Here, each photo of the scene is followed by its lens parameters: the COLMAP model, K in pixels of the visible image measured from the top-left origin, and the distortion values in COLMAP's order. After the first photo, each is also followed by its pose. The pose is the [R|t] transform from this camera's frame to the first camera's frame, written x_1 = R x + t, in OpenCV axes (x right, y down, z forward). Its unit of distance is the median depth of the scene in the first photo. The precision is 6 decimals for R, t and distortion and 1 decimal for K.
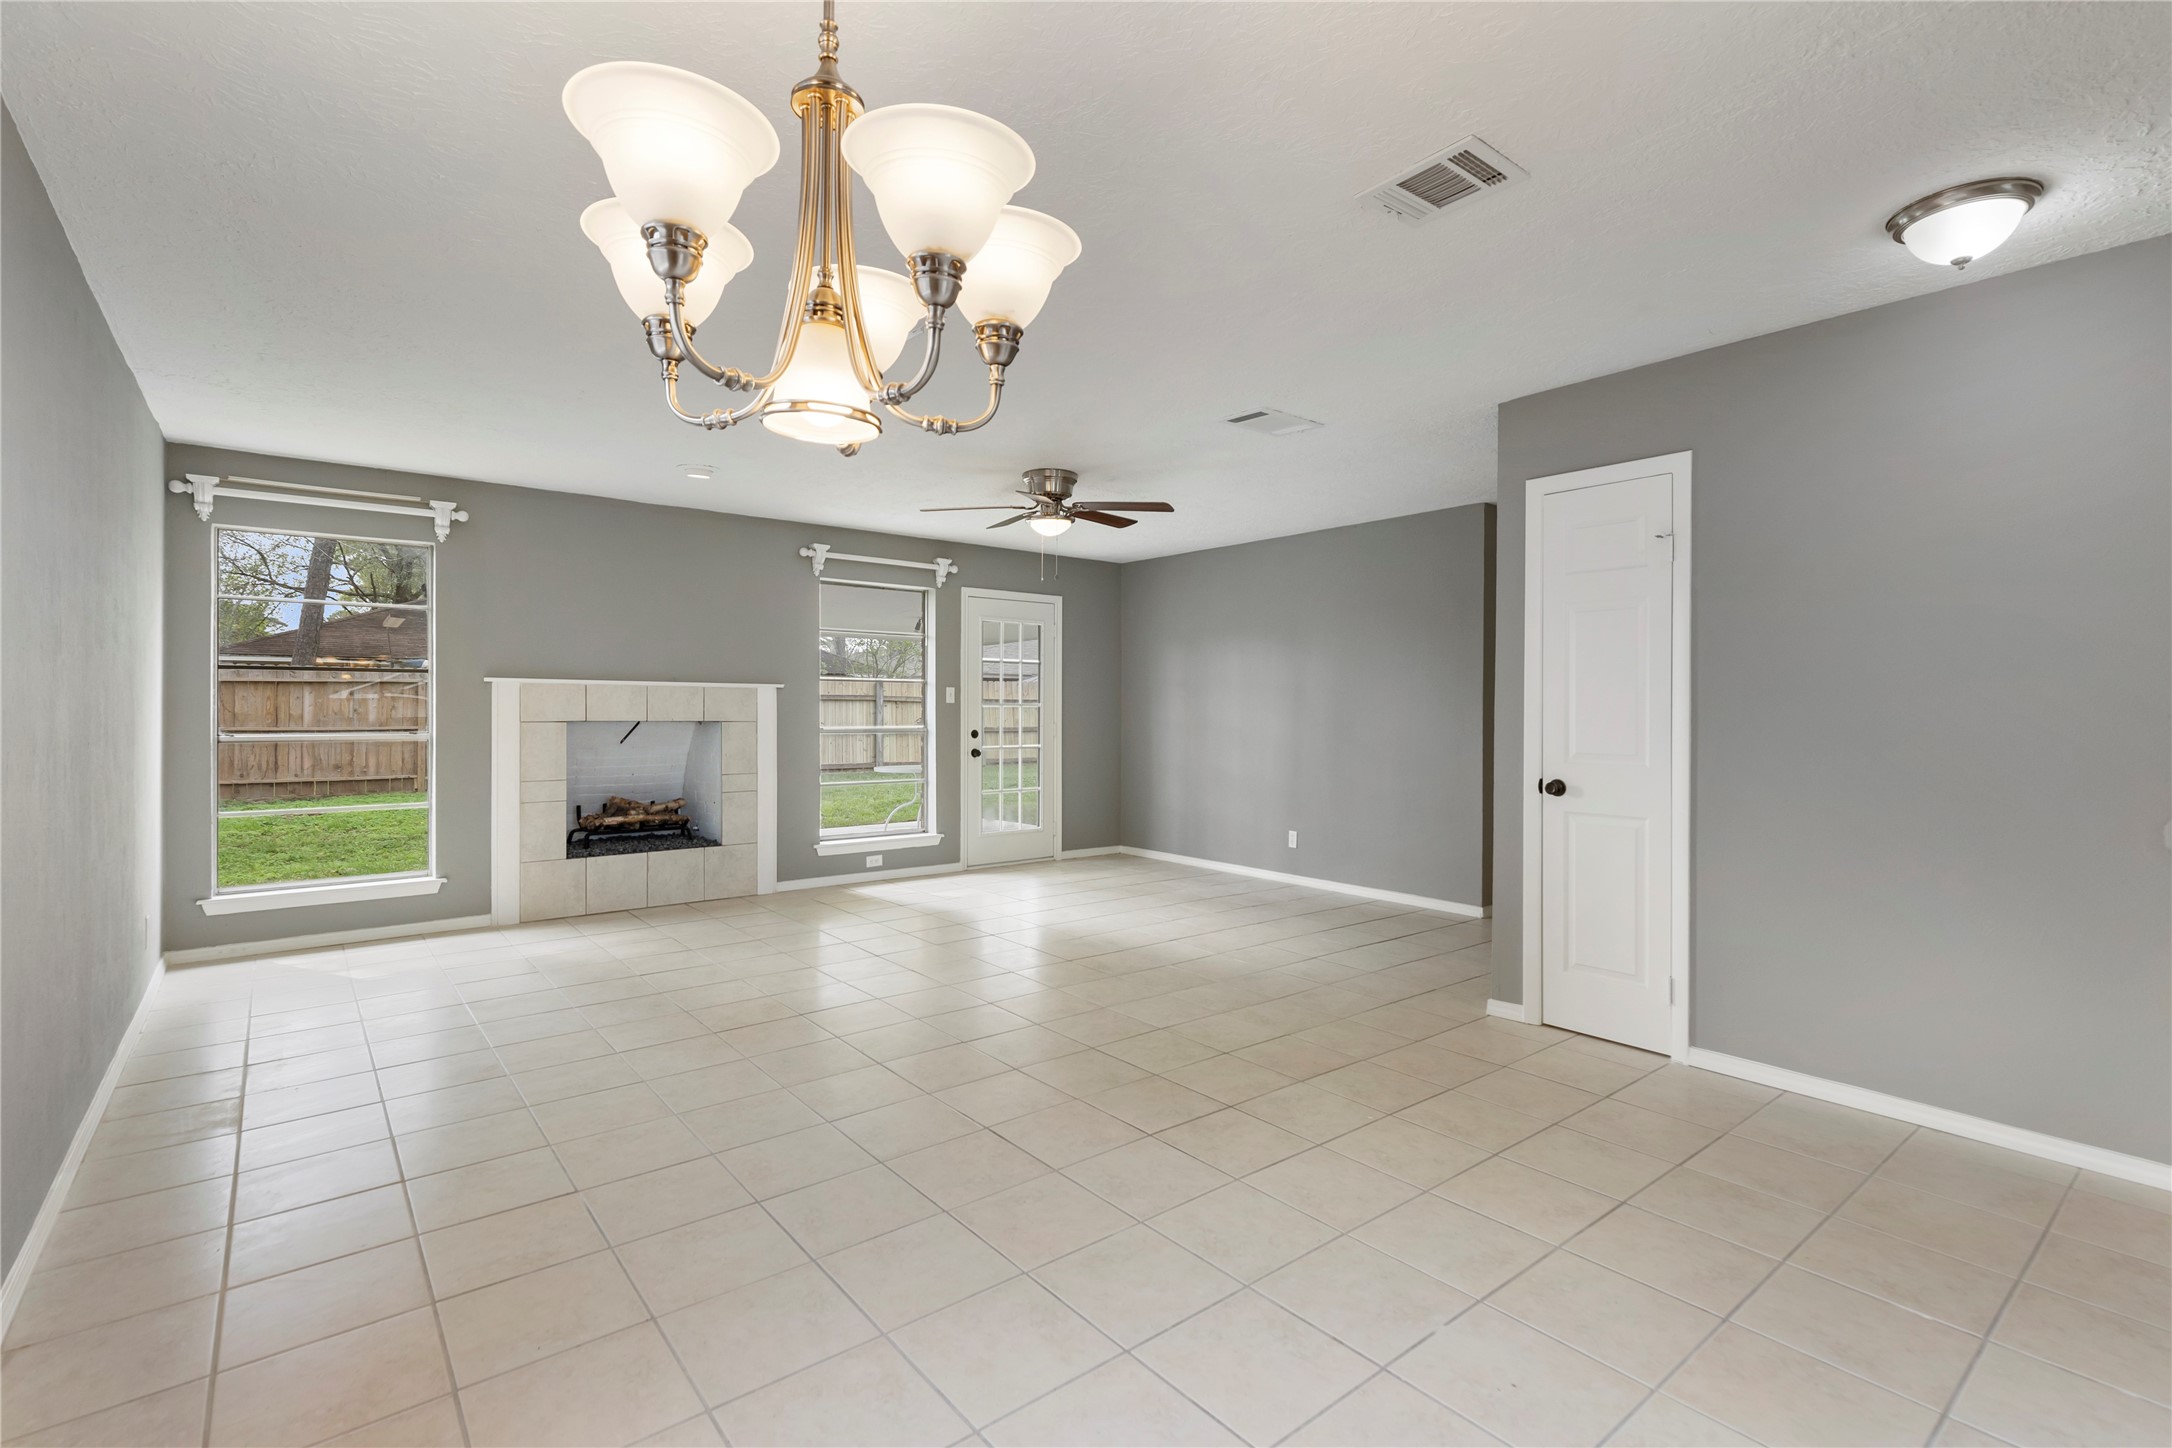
lens RADIAL K [[990.6, 0, 1089.7], [0, 990.6, 713.4], [0, 0, 1]] dist [0.003236, -0.000179]
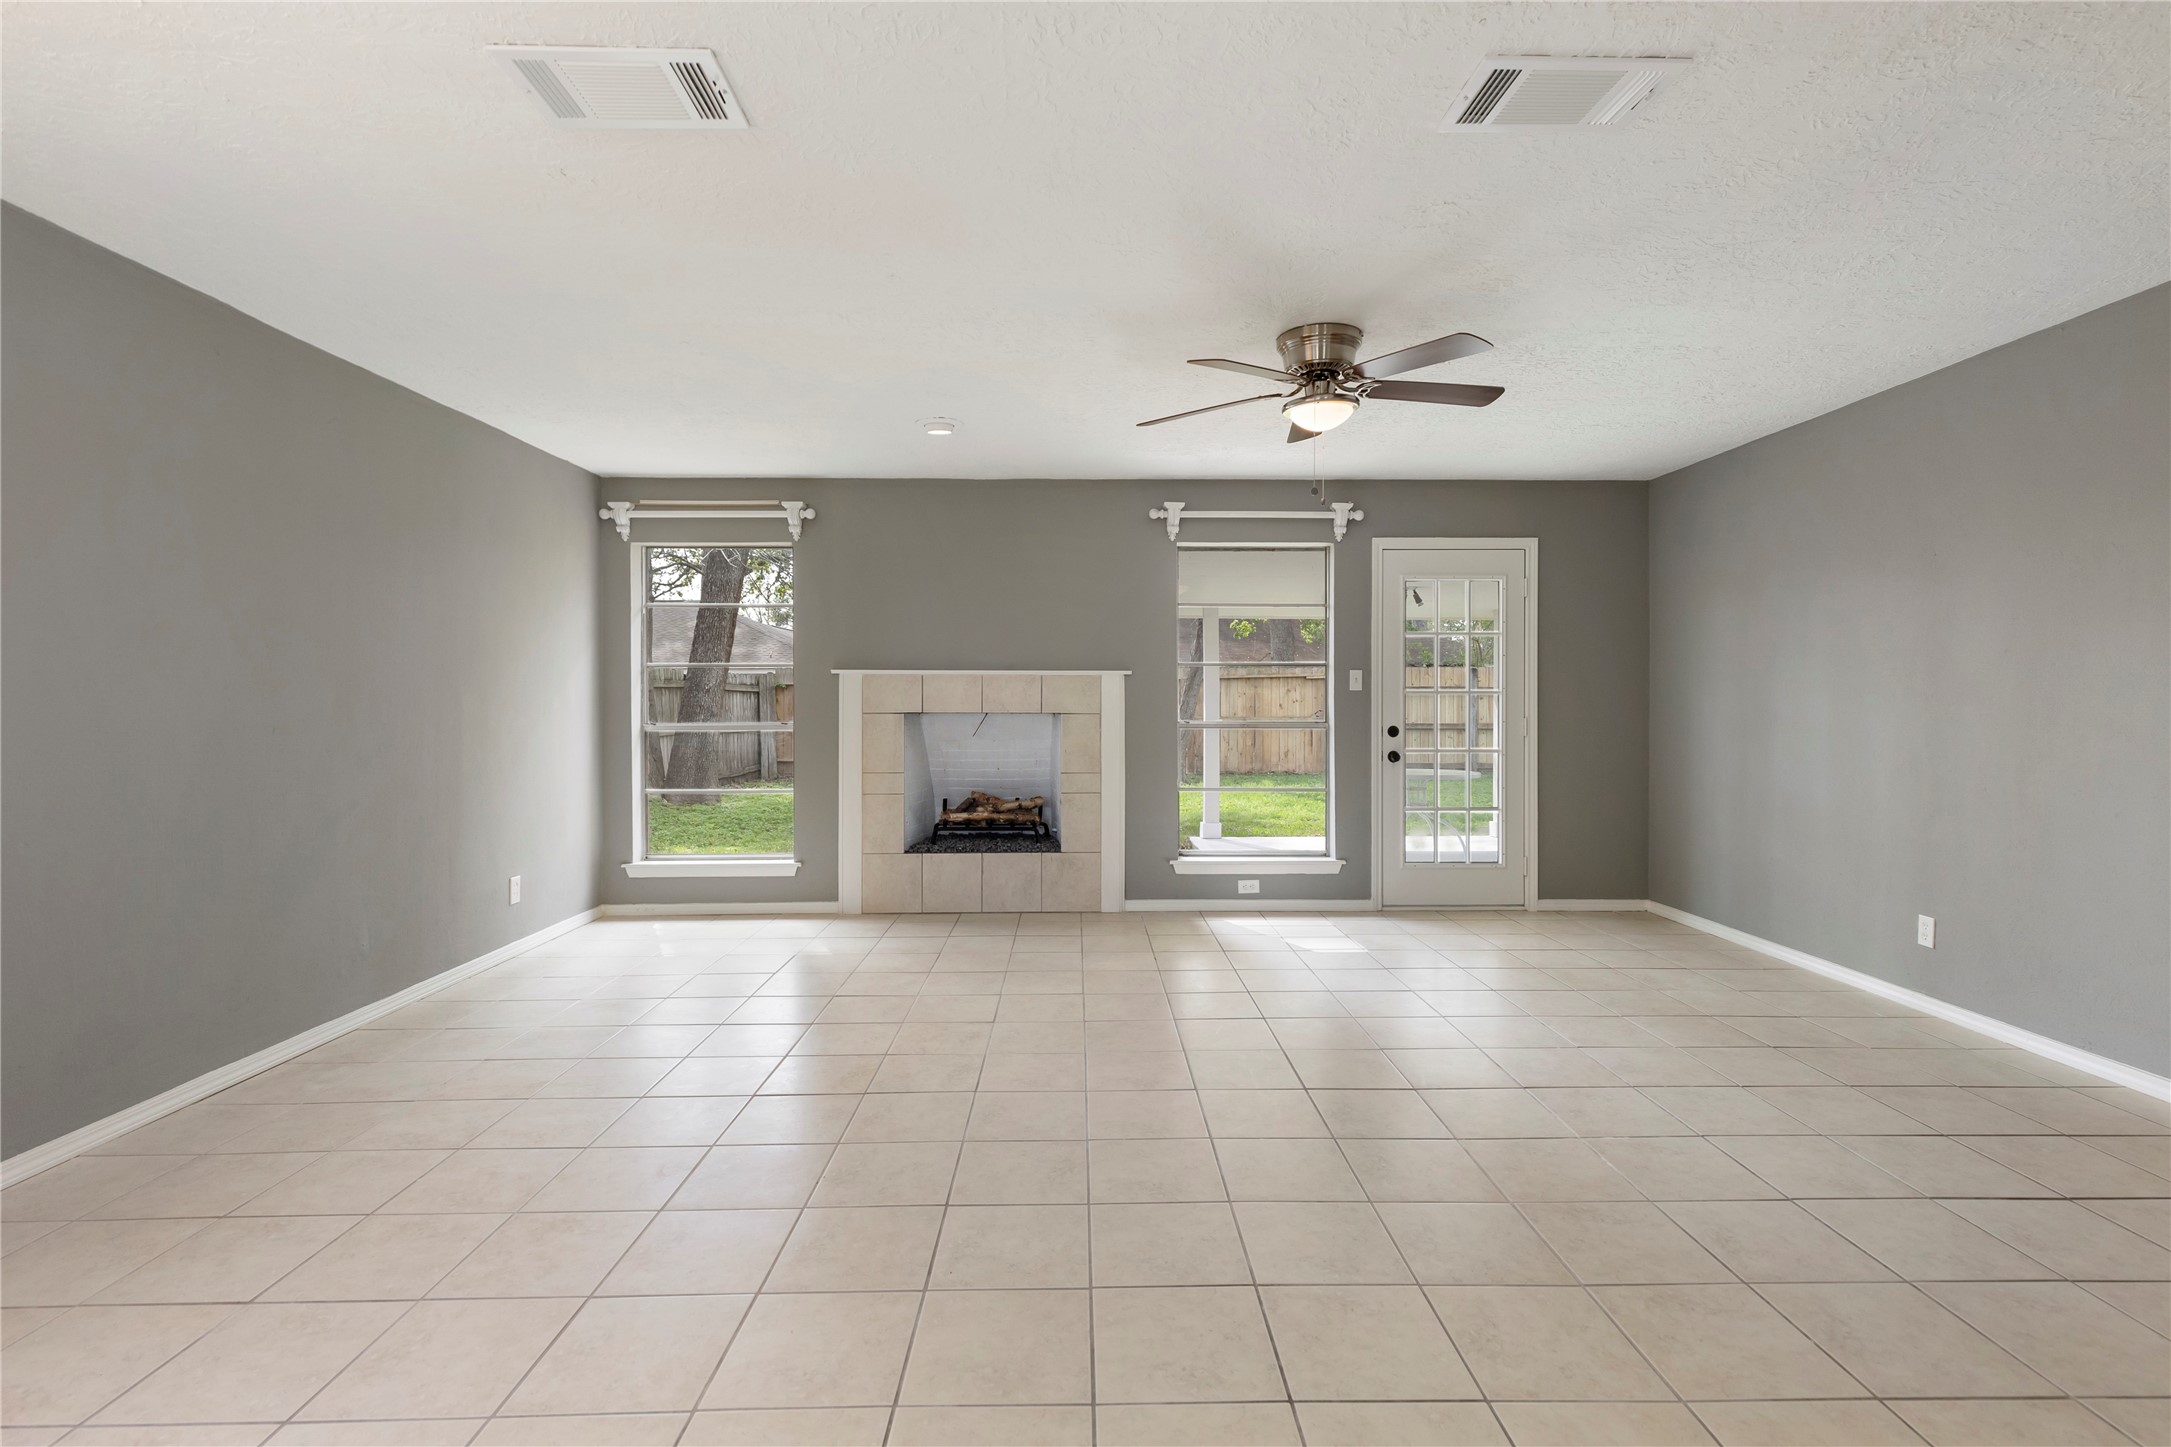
lens RADIAL K [[990.1, 0, 1089.2], [0, 990.1, 712.9], [0, 0, 1]] dist [0.003236, -0.000179]
pose [[0.786817, 0.000595, -0.617186, 0.196225], [0.001336, 0.999996, 0.002668, 0.005229], [0.617185, -0.002924, 0.786813, 0.310352]]
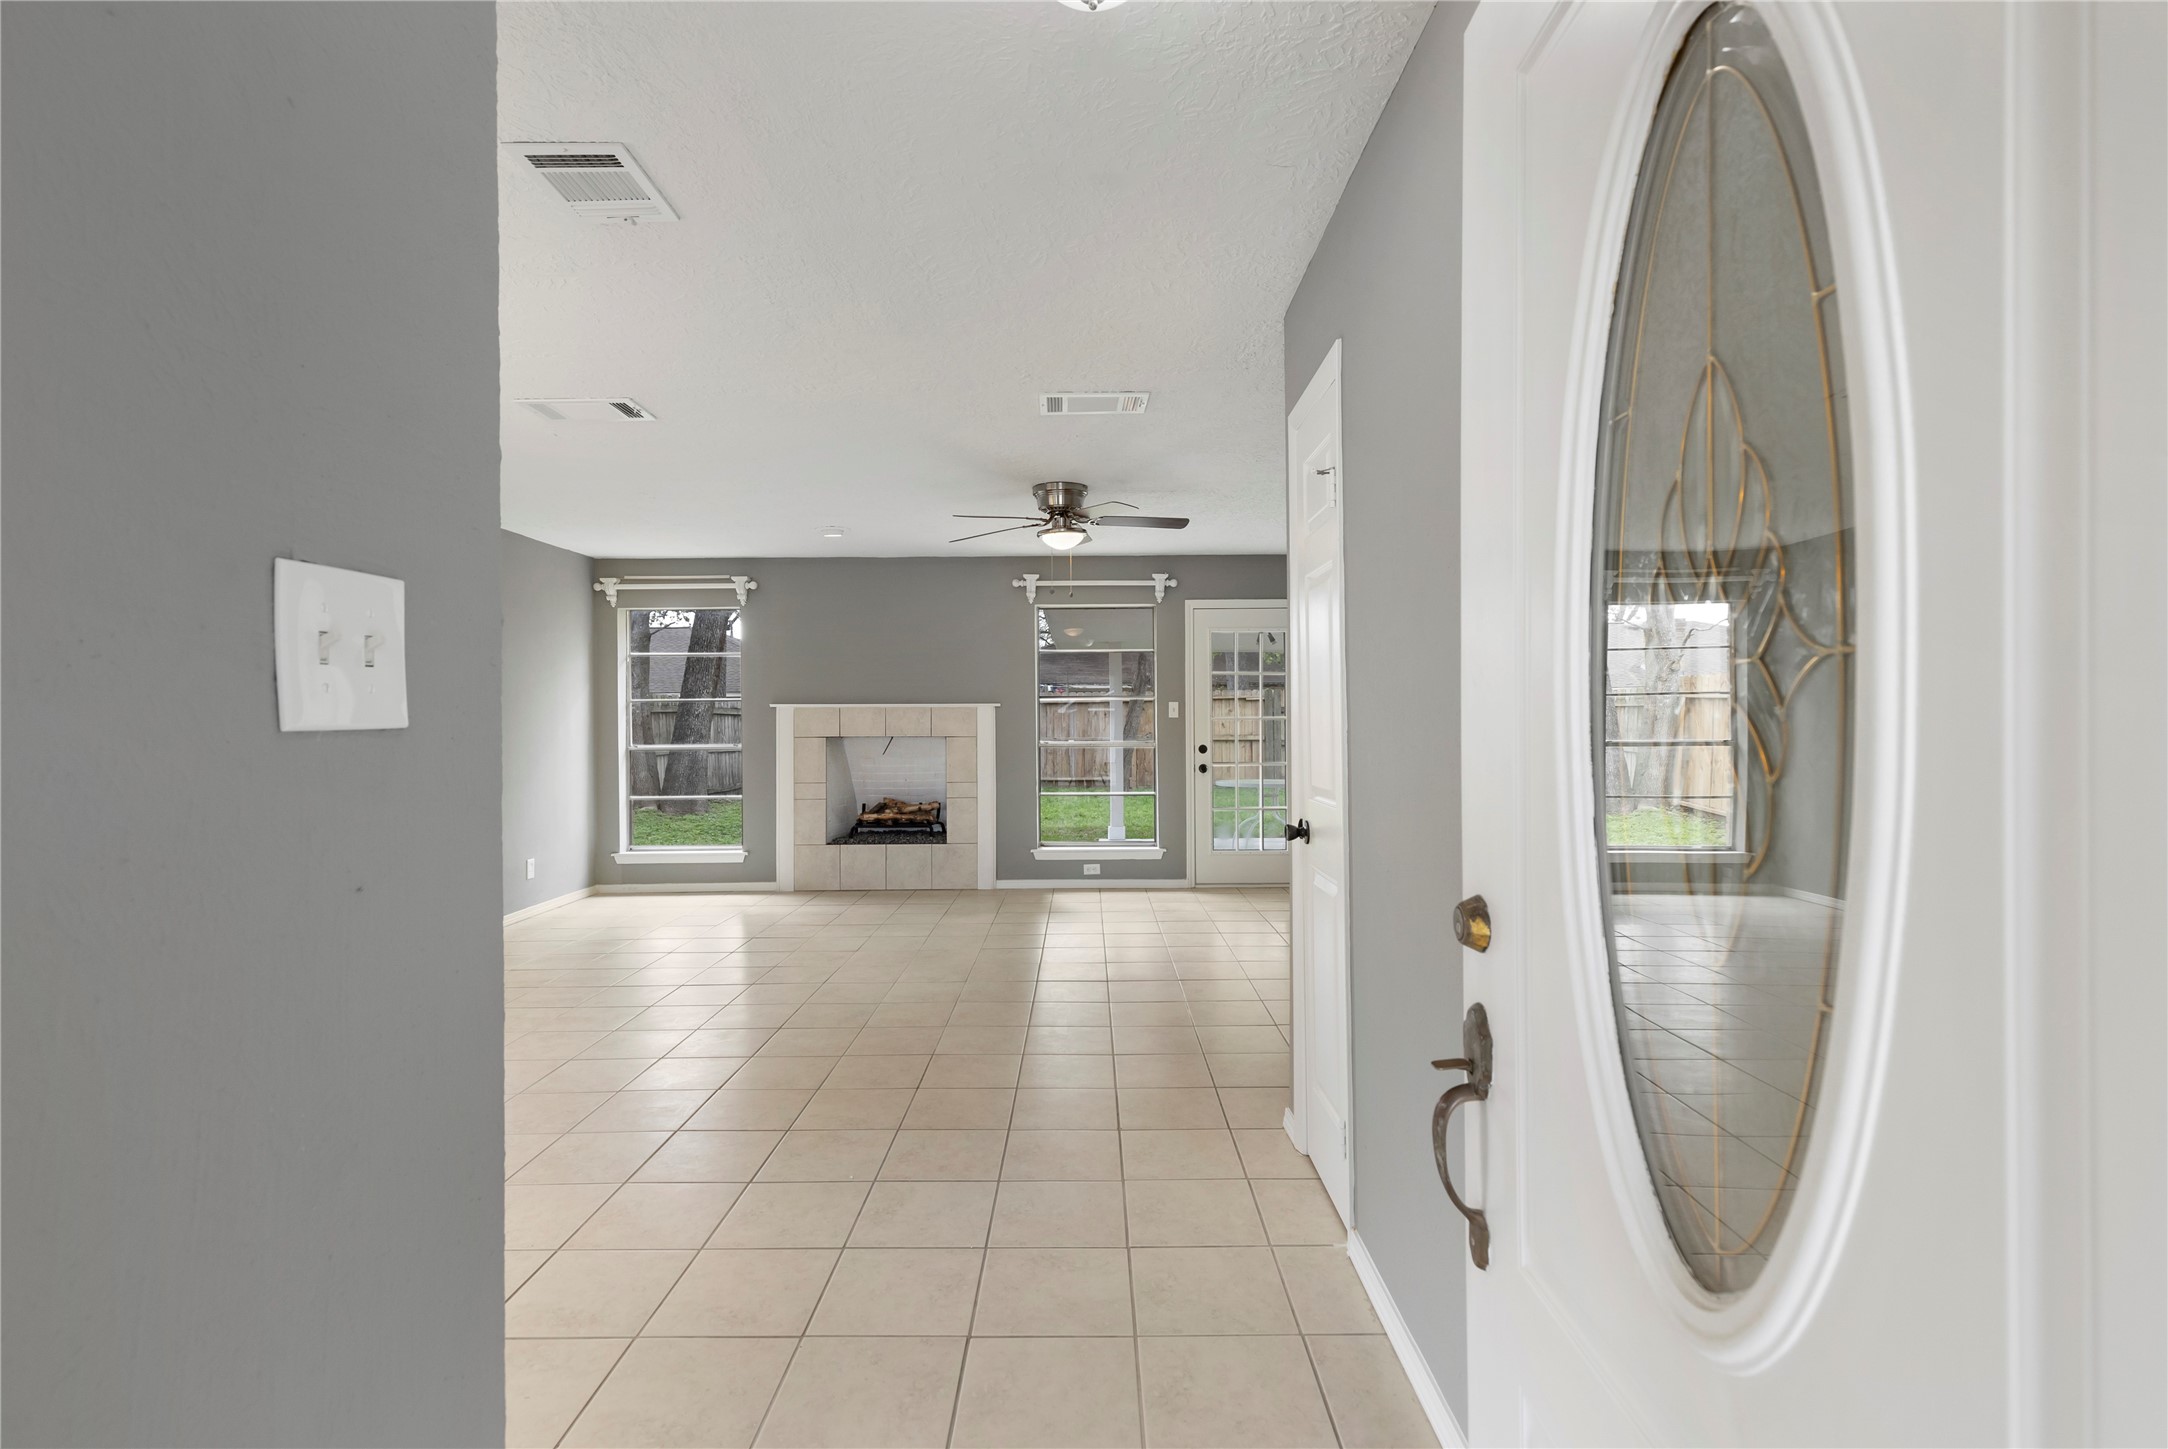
lens RADIAL K [[985.6, 0, 1084.0], [0, 985.6, 724.5], [0, 0, 1]] dist [0.001014, -0.000071]
pose [[0.777928, -0.007148, -0.628313, 0.473771], [0.007079, 0.999972, -0.002611, -0.002001], [0.628314, -0.002417, 0.777956, 0.200643]]
